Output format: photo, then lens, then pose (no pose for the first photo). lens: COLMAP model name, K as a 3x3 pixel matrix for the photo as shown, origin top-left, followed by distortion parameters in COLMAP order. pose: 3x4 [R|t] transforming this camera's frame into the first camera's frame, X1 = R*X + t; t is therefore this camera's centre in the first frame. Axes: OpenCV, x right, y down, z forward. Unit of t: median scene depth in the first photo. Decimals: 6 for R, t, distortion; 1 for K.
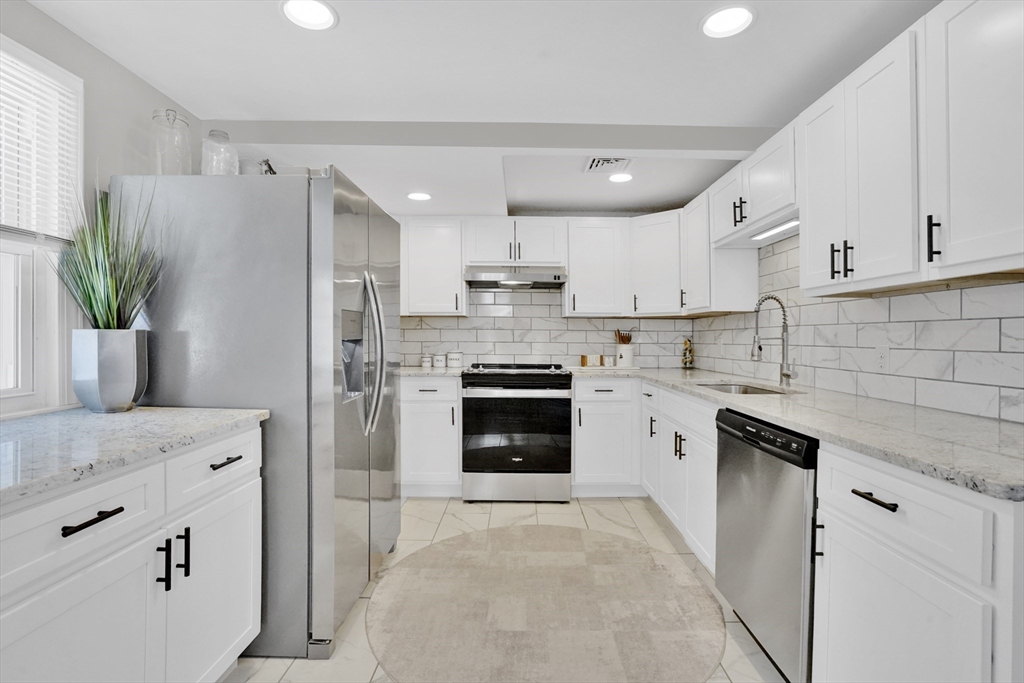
lens RADIAL K [[474.8, 0, 517.9], [0, 474.8, 338.2], [0, 0, 1]] dist [-0.055363, 0.018510]
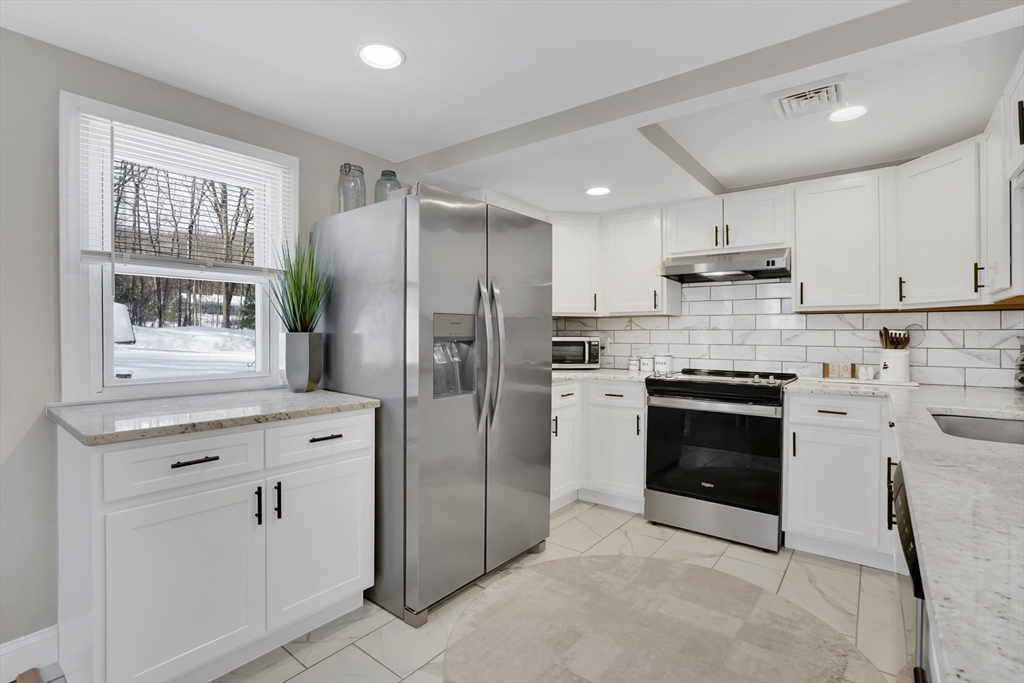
lens RADIAL K [[474.8, 0, 517.9], [0, 474.8, 338.2], [0, 0, 1]] dist [-0.055363, 0.018510]
pose [[0.783486, 0.000109, -0.621409, 0.261765], [-0.002452, 0.999993, -0.002915, 0.000142], [0.621404, 0.003808, 0.783481, 0.150100]]
